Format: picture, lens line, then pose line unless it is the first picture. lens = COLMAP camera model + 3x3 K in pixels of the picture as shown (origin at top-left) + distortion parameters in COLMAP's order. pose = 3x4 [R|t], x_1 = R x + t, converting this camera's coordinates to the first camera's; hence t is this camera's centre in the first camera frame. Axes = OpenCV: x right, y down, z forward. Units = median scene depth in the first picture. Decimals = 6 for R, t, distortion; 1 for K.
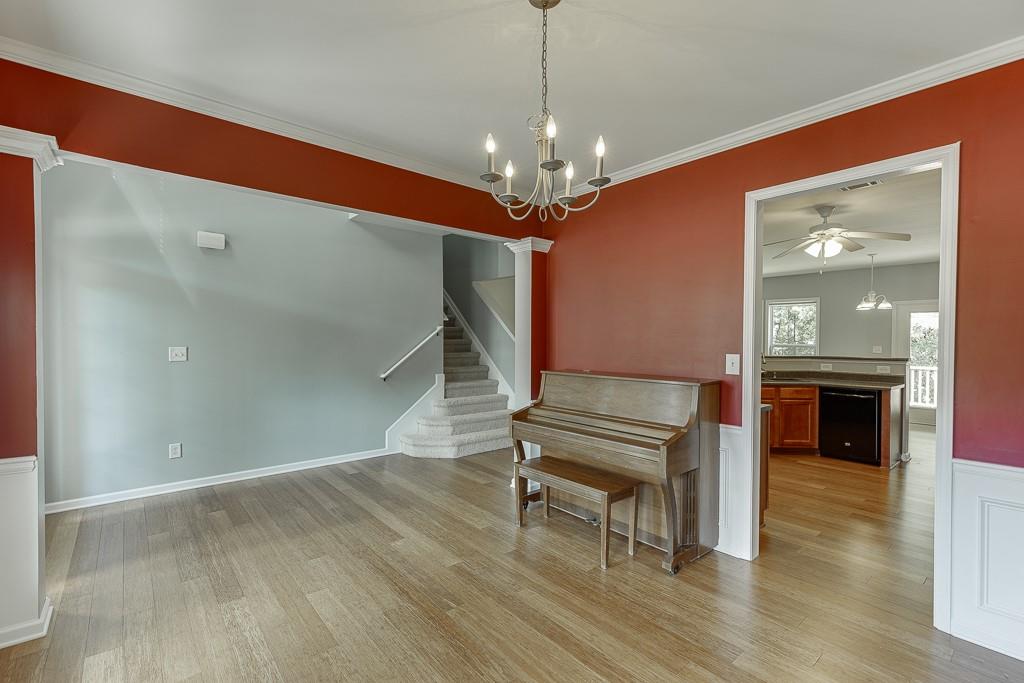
lens RADIAL K [[455.5, 0, 518.3], [0, 455.5, 345.5], [0, 0, 1]] dist [0.004128, -0.000289]
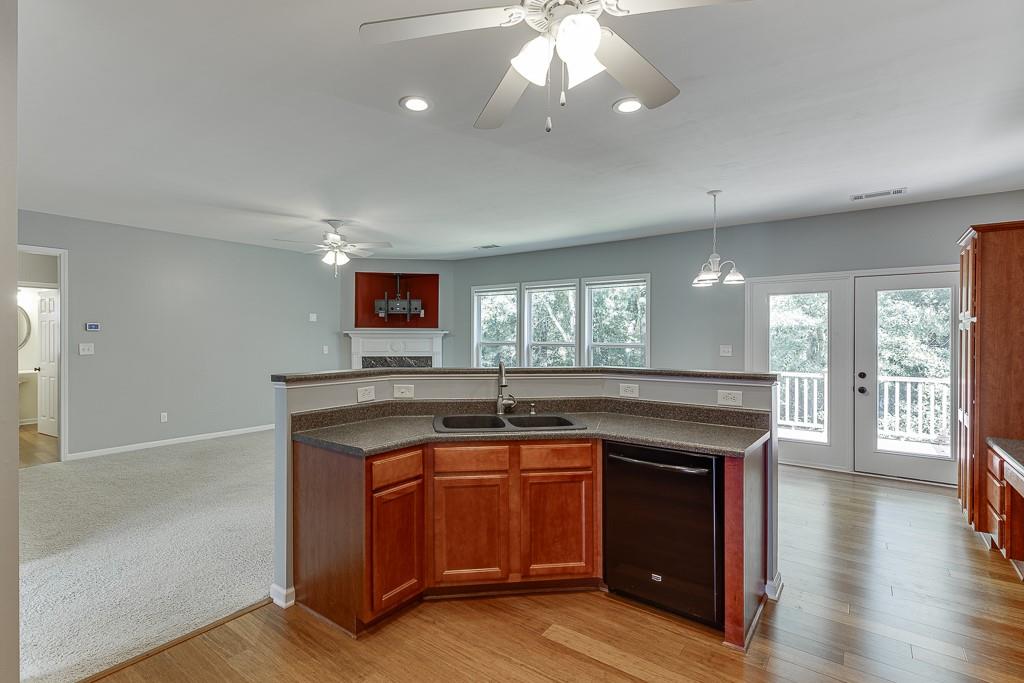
lens RADIAL K [[482.1, 0, 482.5], [0, 482.1, 338.2], [0, 0, 1]] dist [0.001447, -0.000147]
pose [[0.982570, -0.003604, 0.185856, 0.494449], [0.005614, 0.999931, -0.010290, -0.005504], [-0.185807, 0.011154, 0.982523, 0.603918]]
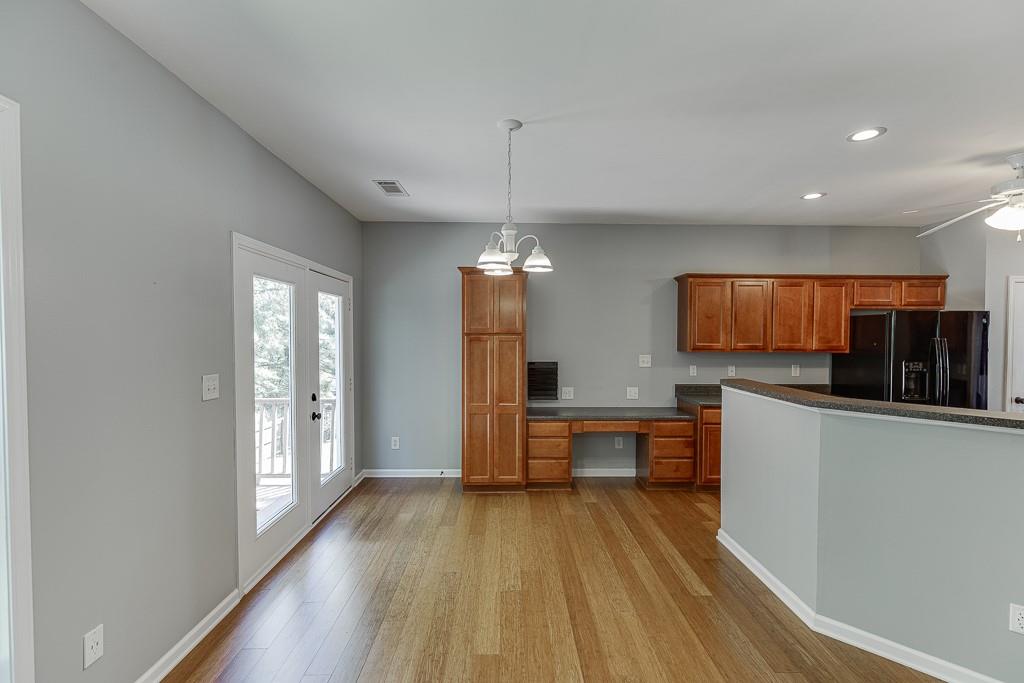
lens RADIAL K [[455.5, 0, 518.3], [0, 455.5, 345.5], [0, 0, 1]] dist [0.004128, -0.000289]
pose [[-0.770823, -0.023142, 0.636629, 0.722242], [0.000402, 0.999322, 0.036813, -0.044166], [-0.637050, 0.028632, -0.770291, 1.768278]]
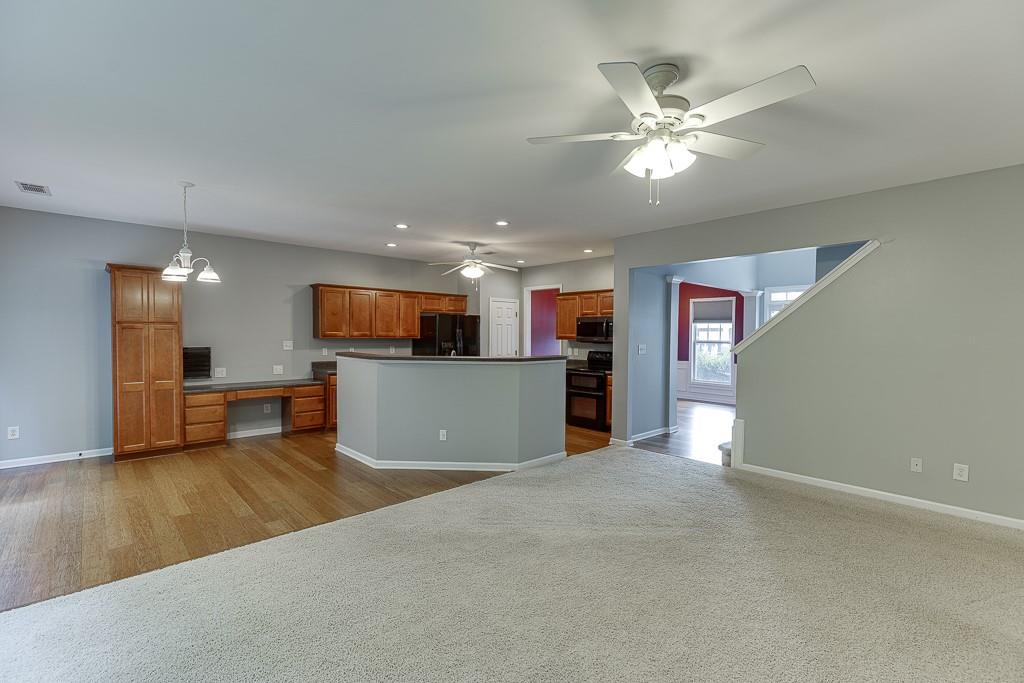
lens RADIAL K [[455.5, 0, 518.3], [0, 455.5, 345.5], [0, 0, 1]] dist [0.004128, -0.000289]
pose [[-0.999206, -0.012265, -0.037911, 0.520882], [-0.013764, 0.999123, 0.039538, -0.035990], [0.037393, 0.040028, -0.998499, 2.179657]]
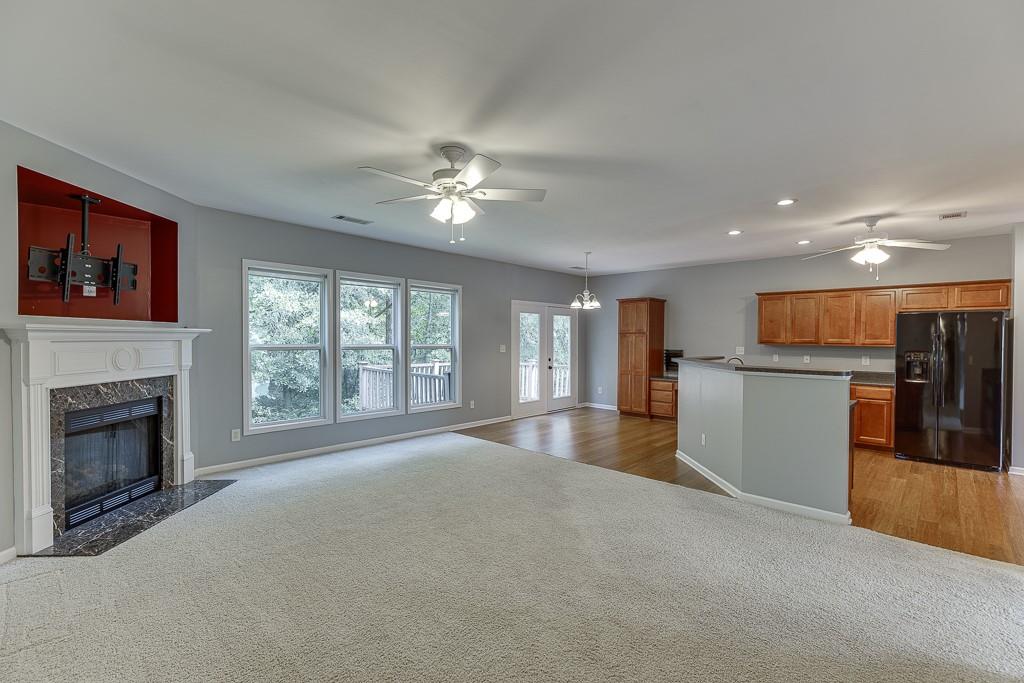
lens RADIAL K [[455.5, 0, 518.3], [0, 455.5, 345.5], [0, 0, 1]] dist [0.004128, -0.000289]
pose [[-0.102030, -0.023274, 0.994509, -0.265075], [0.005454, 0.999698, 0.023955, -0.031589], [-0.994766, 0.007868, -0.101872, 1.714126]]
